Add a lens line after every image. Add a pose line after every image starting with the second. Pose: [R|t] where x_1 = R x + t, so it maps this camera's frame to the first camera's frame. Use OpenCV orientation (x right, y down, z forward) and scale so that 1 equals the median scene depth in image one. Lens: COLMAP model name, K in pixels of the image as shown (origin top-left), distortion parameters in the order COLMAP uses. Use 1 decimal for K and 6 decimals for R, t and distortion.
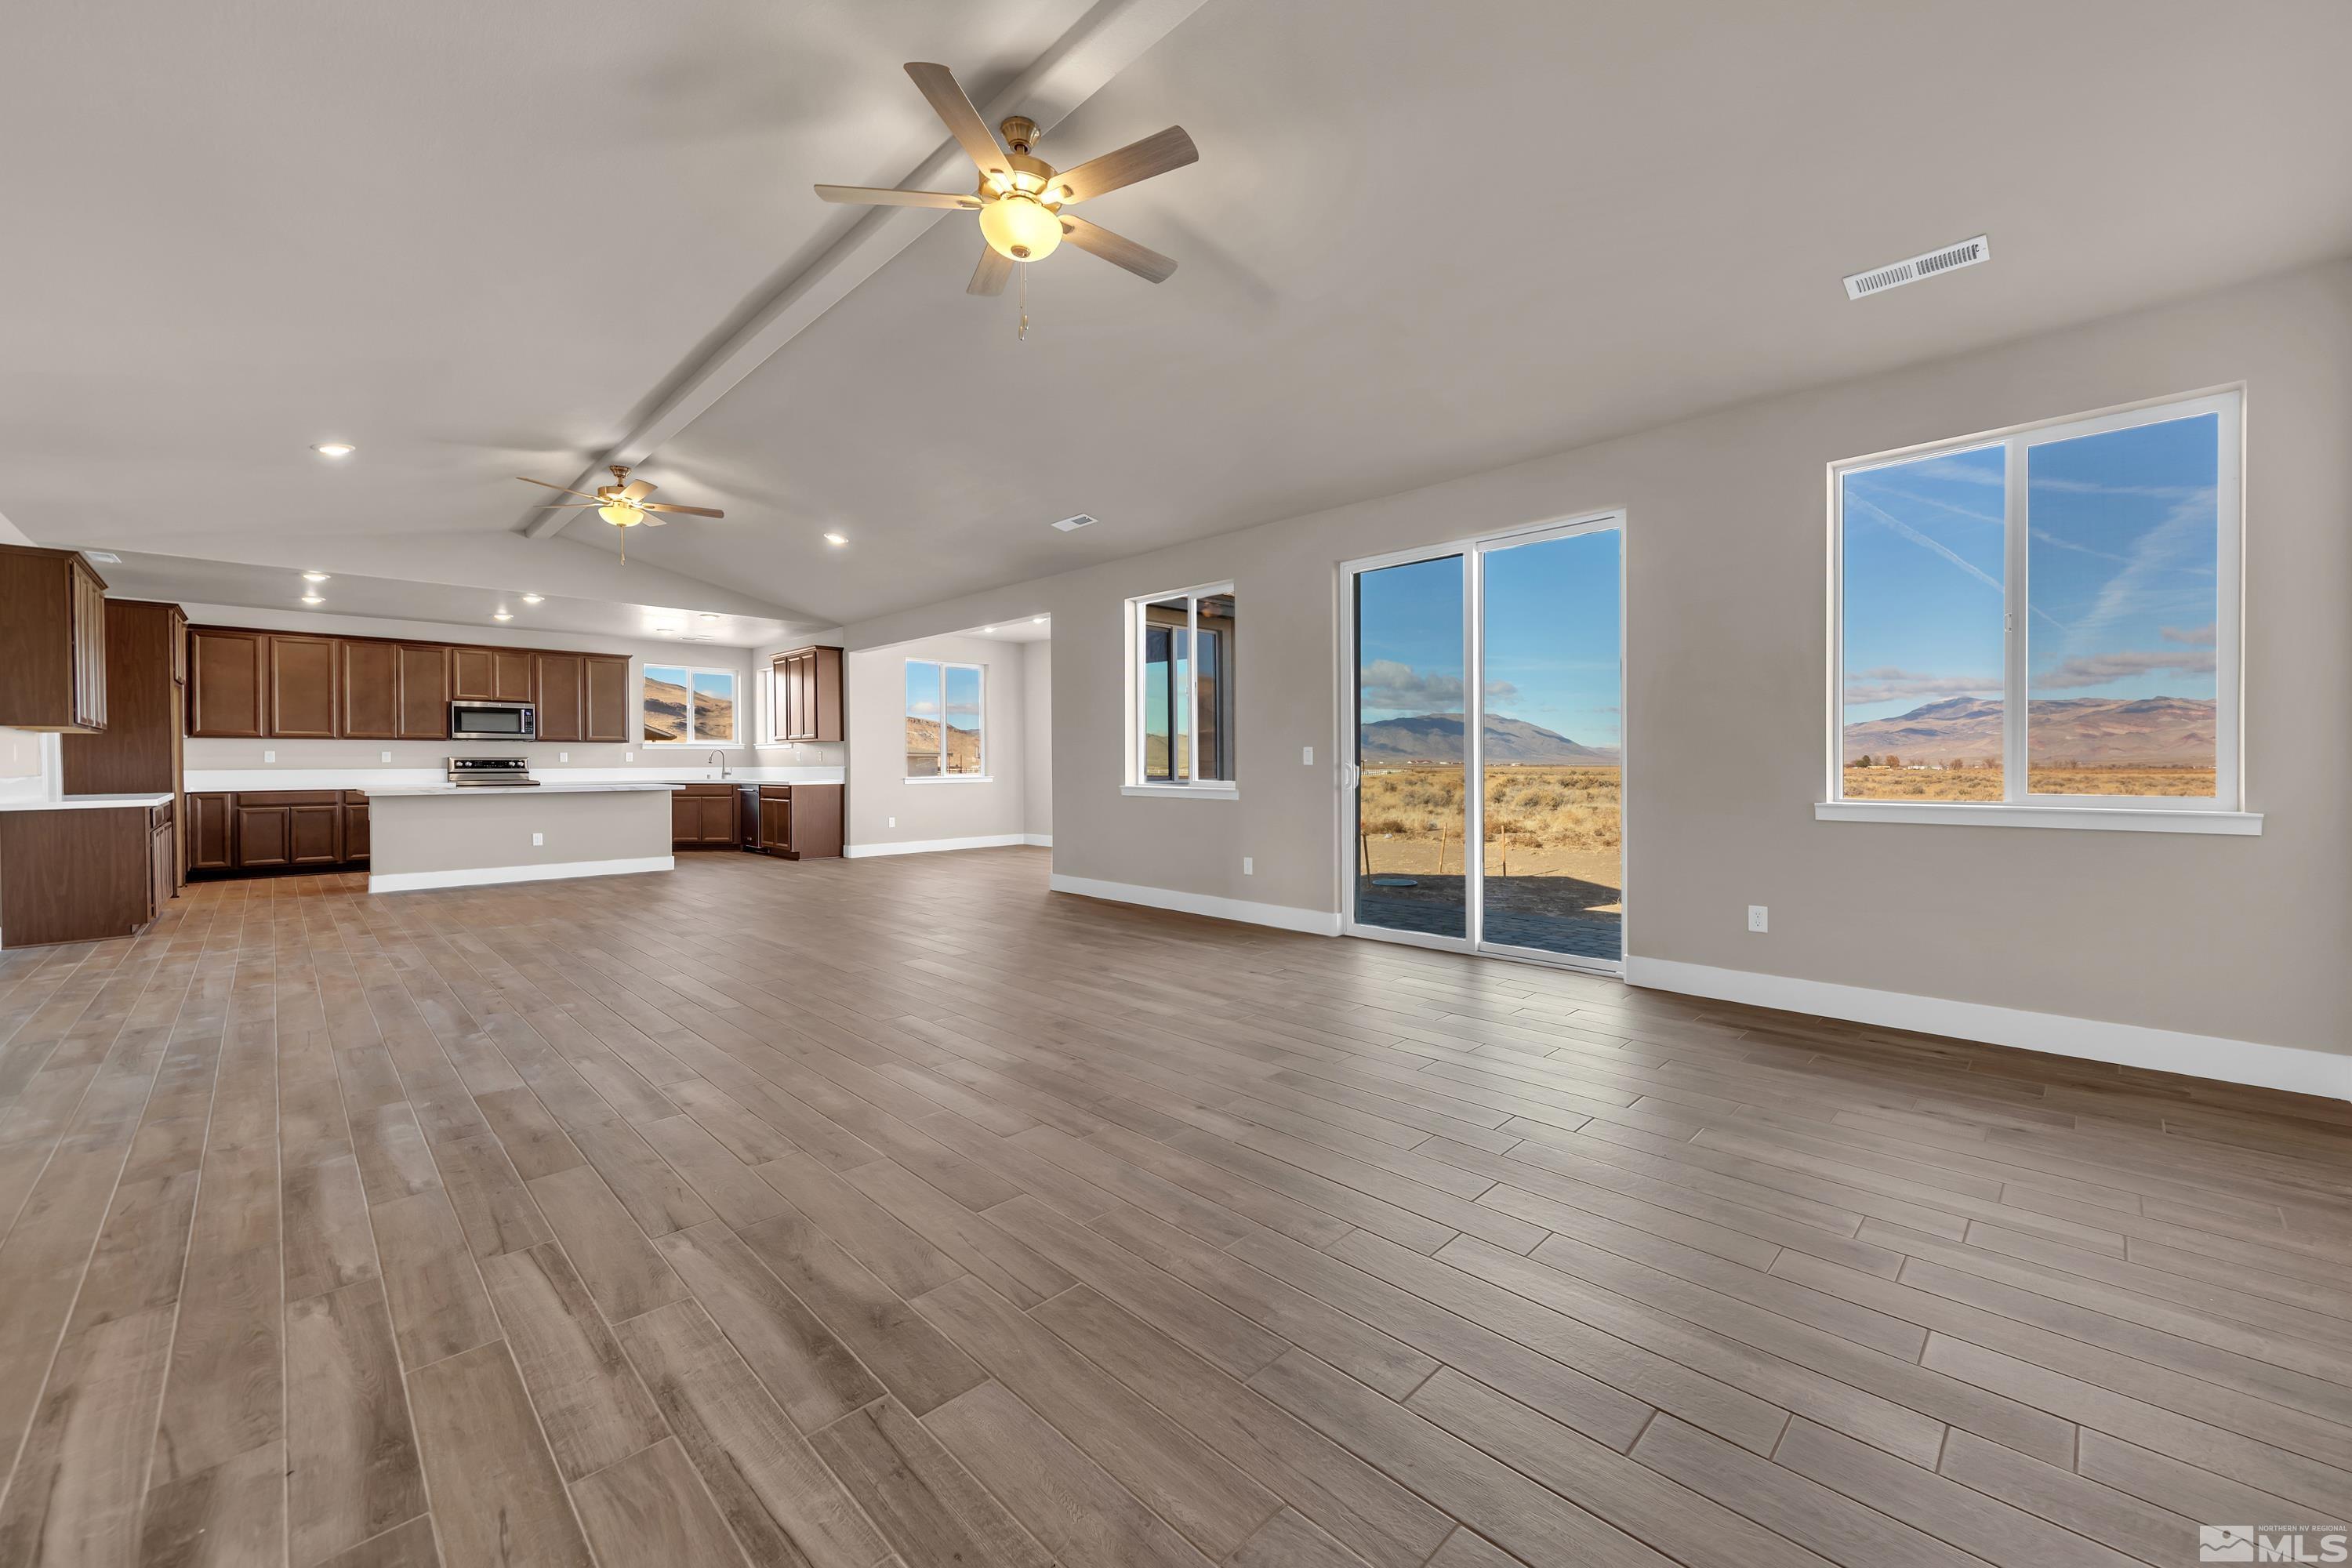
lens RADIAL K [[930.8, 0, 1219.7], [0, 930.8, 771.0], [0, 0, 1]] dist [0.002712, -0.000735]
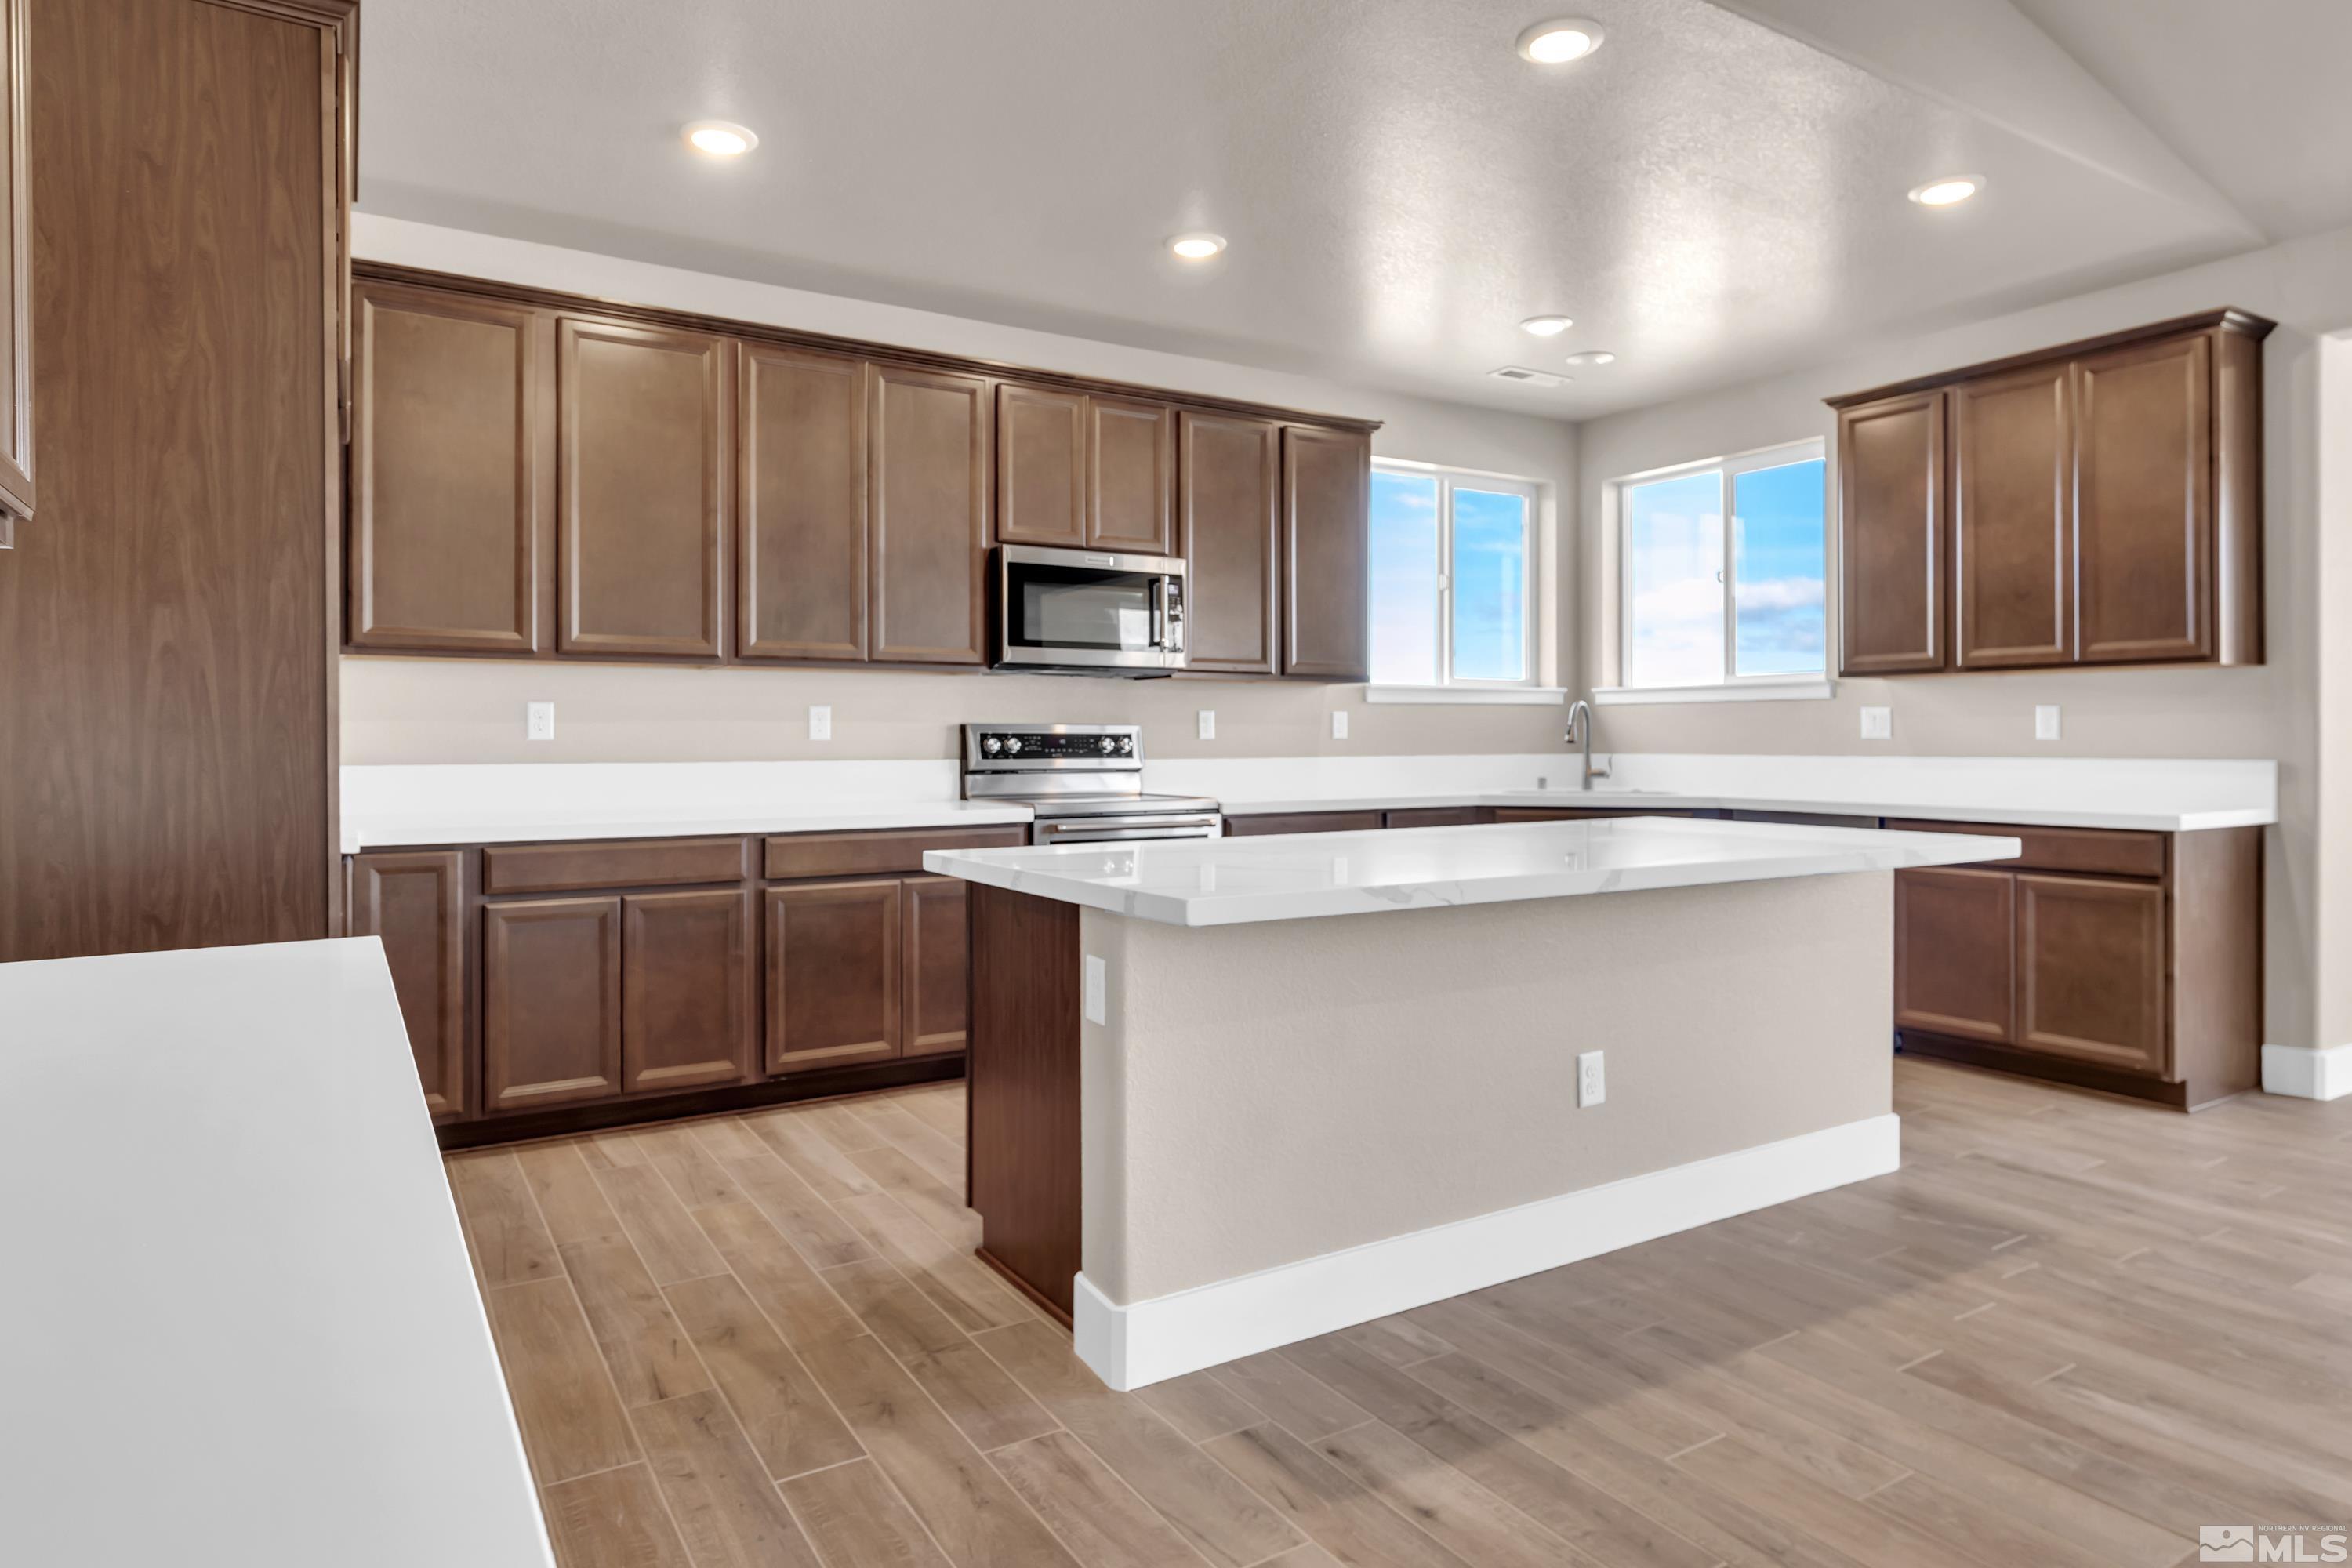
lens RADIAL K [[1393.8, 0, 1199.0], [0, 1393.8, 735.7], [0, 0, 1]] dist [0.009493, -0.000579]
pose [[0.972015, 0.001657, -0.234912, -0.658196], [-0.004102, 0.999942, -0.009921, -0.006456], [0.234882, 0.010607, 0.971966, 0.566643]]
